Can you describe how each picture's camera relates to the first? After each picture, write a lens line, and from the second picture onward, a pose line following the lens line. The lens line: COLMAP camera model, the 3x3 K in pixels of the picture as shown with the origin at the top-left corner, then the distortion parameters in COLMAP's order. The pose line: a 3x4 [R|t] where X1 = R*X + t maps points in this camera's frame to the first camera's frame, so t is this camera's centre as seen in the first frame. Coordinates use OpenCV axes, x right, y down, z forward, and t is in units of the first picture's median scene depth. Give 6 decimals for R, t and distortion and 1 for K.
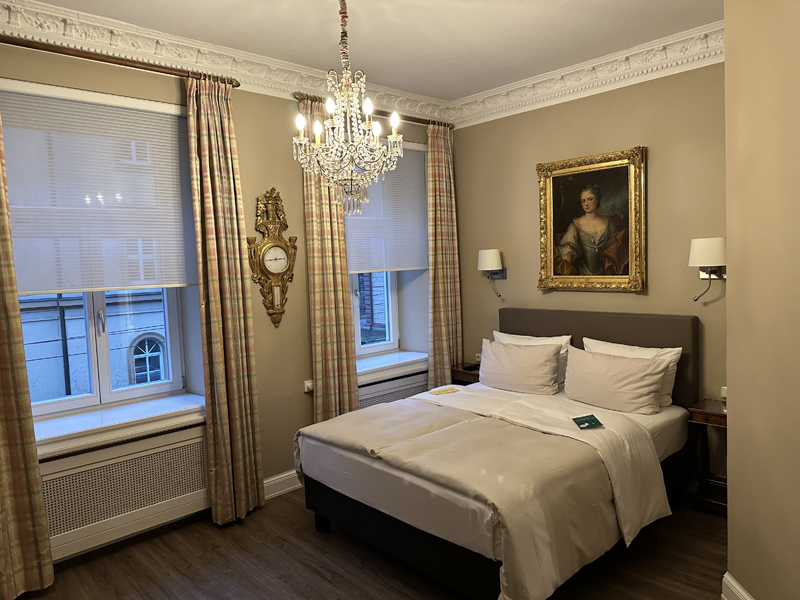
lens RADIAL K [[564.8, 0, 399.1], [0, 564.8, 299.5], [0, 0, 1]] dist [0.047232, -0.009335]
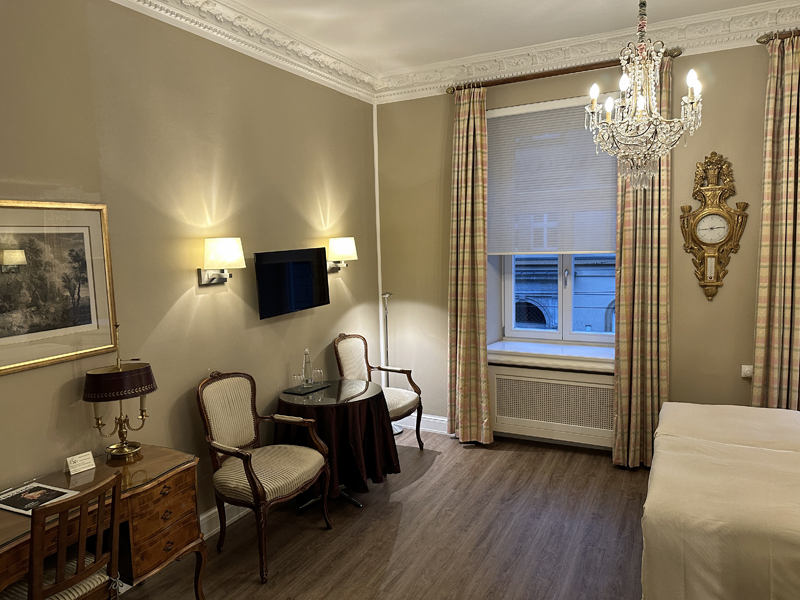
lens RADIAL K [[564.8, 0, 399.0], [0, 564.8, 300.5], [0, 0, 1]] dist [0.047232, -0.009335]
pose [[0.370912, 0.132159, -0.919216, 0.483466], [-0.053904, 0.991217, 0.120760, -0.039504], [0.927102, 0.004758, 0.374779, 0.161261]]
